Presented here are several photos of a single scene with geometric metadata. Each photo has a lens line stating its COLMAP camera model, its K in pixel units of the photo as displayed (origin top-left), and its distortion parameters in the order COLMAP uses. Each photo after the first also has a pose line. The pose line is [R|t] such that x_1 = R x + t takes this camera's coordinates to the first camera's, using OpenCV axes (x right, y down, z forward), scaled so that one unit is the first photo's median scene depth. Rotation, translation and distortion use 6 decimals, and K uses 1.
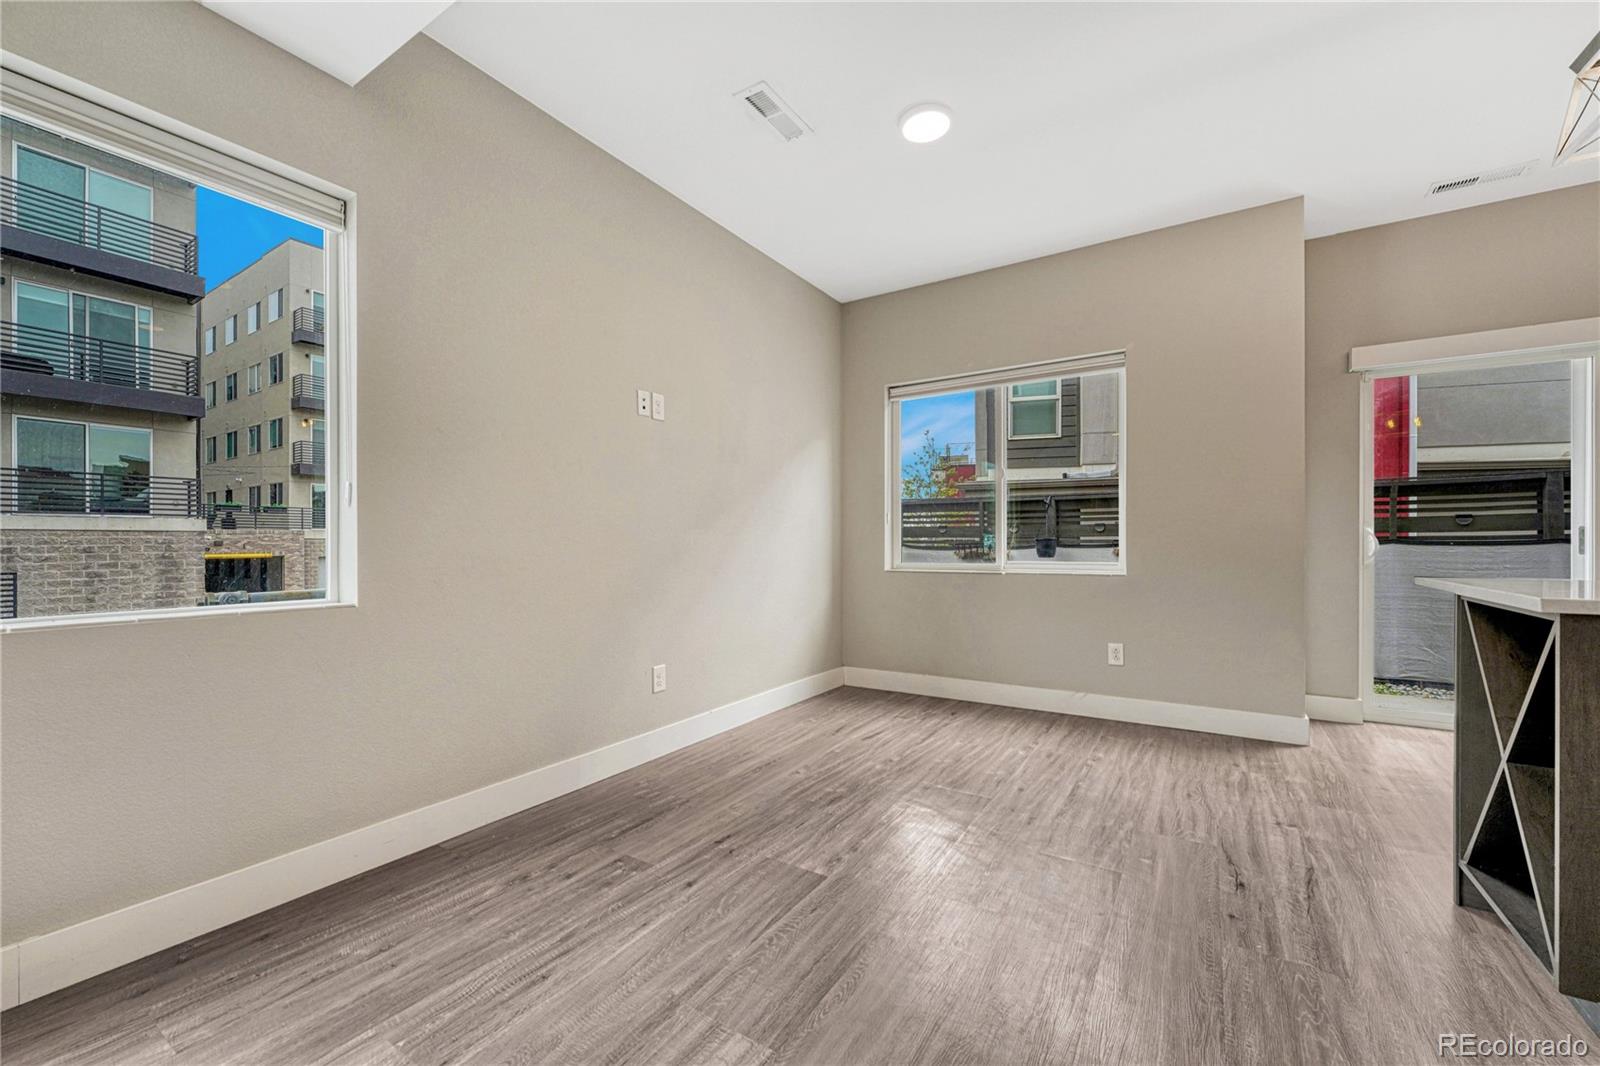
lens RADIAL K [[643.0, 0, 793.9], [0, 643.0, 541.9], [0, 0, 1]] dist [-0.000636, 0.000124]
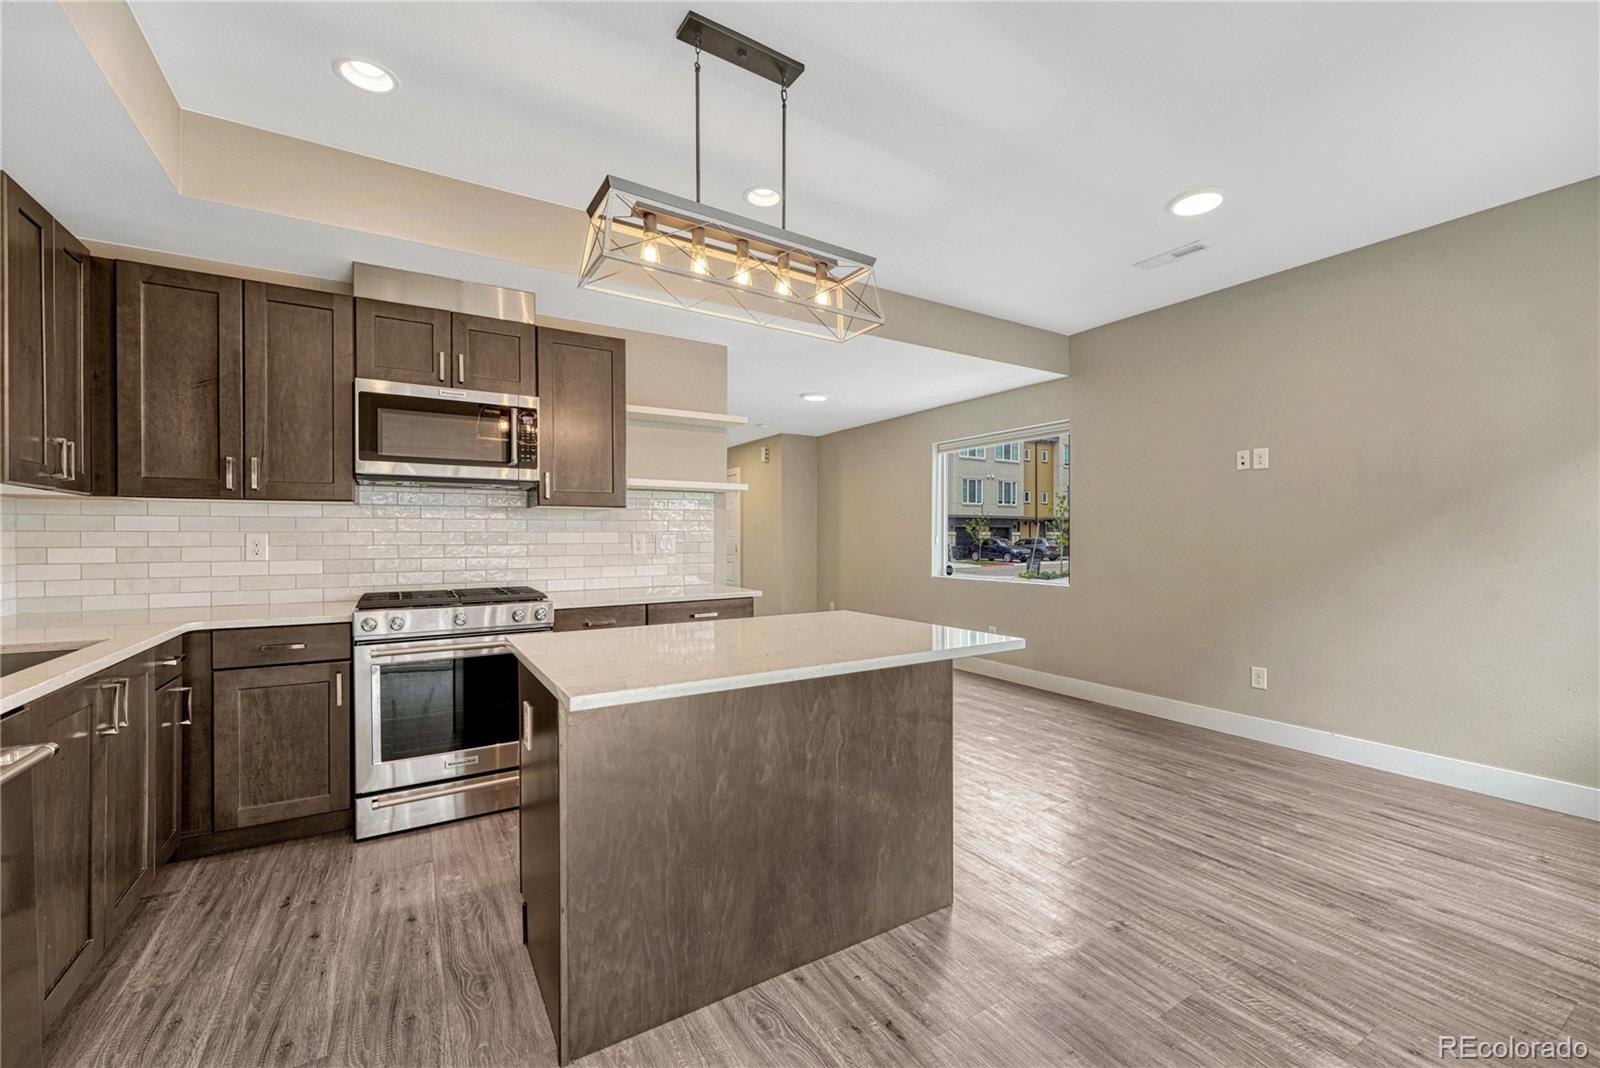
lens RADIAL K [[643.0, 0, 793.9], [0, 643.0, 542.9], [0, 0, 1]] dist [-0.000636, 0.000124]
pose [[-0.440569, 0.010254, -0.897660, 1.489341], [0.003712, 0.999947, 0.009600, -0.072788], [0.897711, 0.000898, -0.440584, 0.851431]]
